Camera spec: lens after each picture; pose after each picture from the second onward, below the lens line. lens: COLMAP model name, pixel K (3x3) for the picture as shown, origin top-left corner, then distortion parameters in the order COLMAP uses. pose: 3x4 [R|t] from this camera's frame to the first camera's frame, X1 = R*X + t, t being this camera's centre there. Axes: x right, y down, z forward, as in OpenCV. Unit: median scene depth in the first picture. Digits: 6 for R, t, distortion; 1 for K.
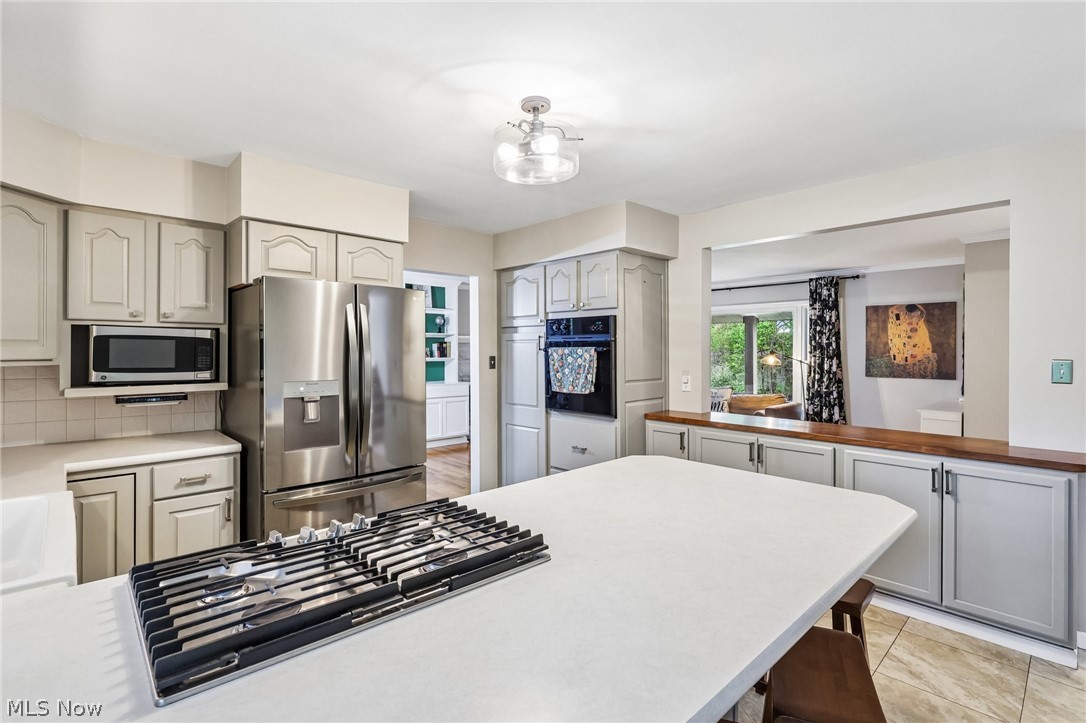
lens RADIAL K [[510.1, 0, 548.5], [0, 510.1, 353.2], [0, 0, 1]] dist [-0.002499, 0.001305]
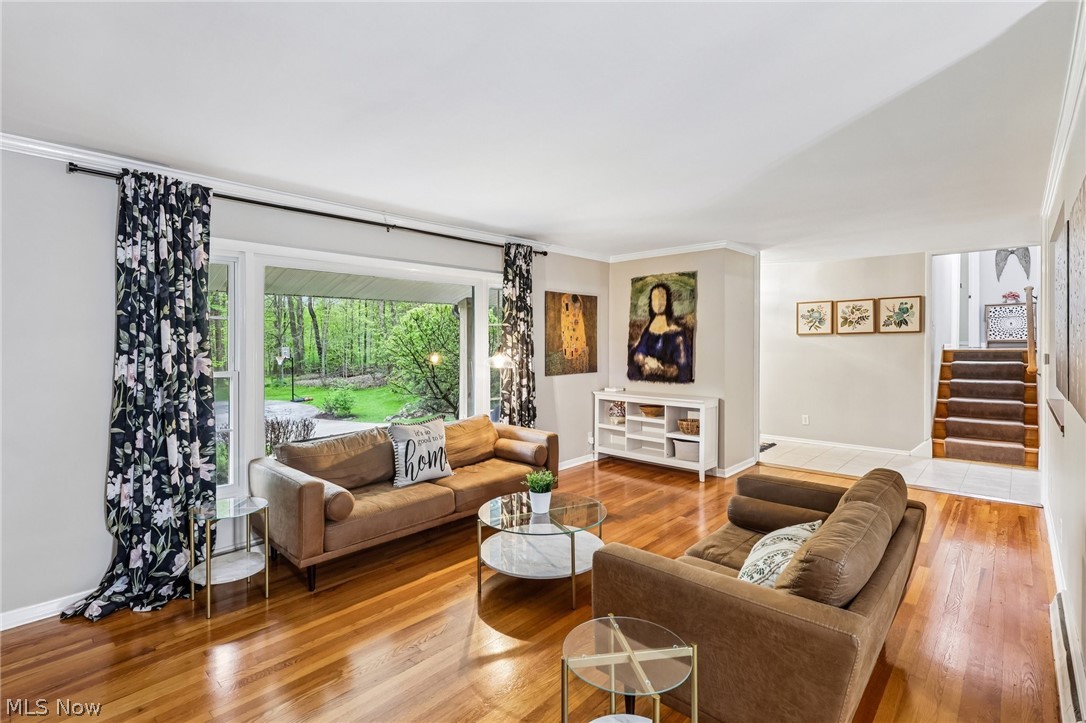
lens RADIAL K [[510.1, 0, 537.8], [0, 510.1, 355.9], [0, 0, 1]] dist [-0.002499, 0.001305]
pose [[-0.045216, -0.029815, 0.998532, -0.202118], [0.012593, 0.999458, 0.030412, -0.012567], [-0.998898, 0.013950, -0.044816, 1.050316]]
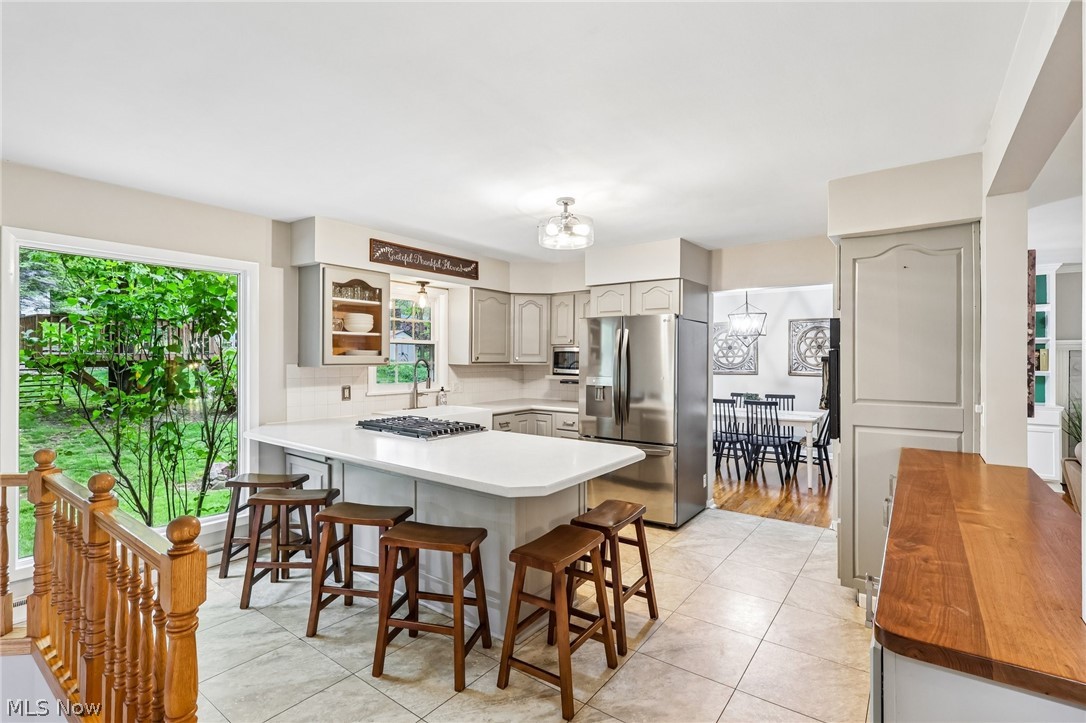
lens RADIAL K [[510.1, 0, 536.2], [0, 510.1, 360.3], [0, 0, 1]] dist [-0.002499, 0.001305]
pose [[0.151079, 0.004443, -0.988512, 0.488312], [-0.010273, 0.999943, 0.002924, -0.001741], [0.988468, 0.009714, 0.151116, 0.217333]]
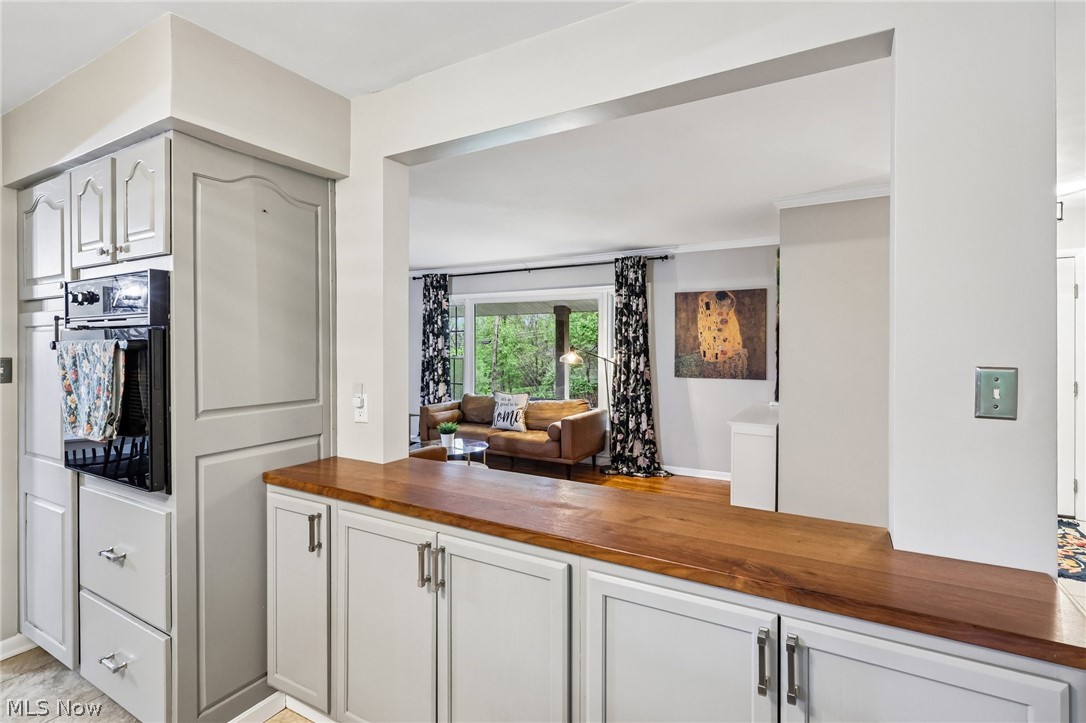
lens RADIAL K [[510.1, 0, 551.9], [0, 510.1, 351.0], [0, 0, 1]] dist [-0.002499, 0.001305]
pose [[0.956901, -0.004360, 0.290383, 0.185383], [0.002887, 0.999981, 0.005499, -0.001972], [-0.290401, -0.004423, 0.956895, 0.256163]]
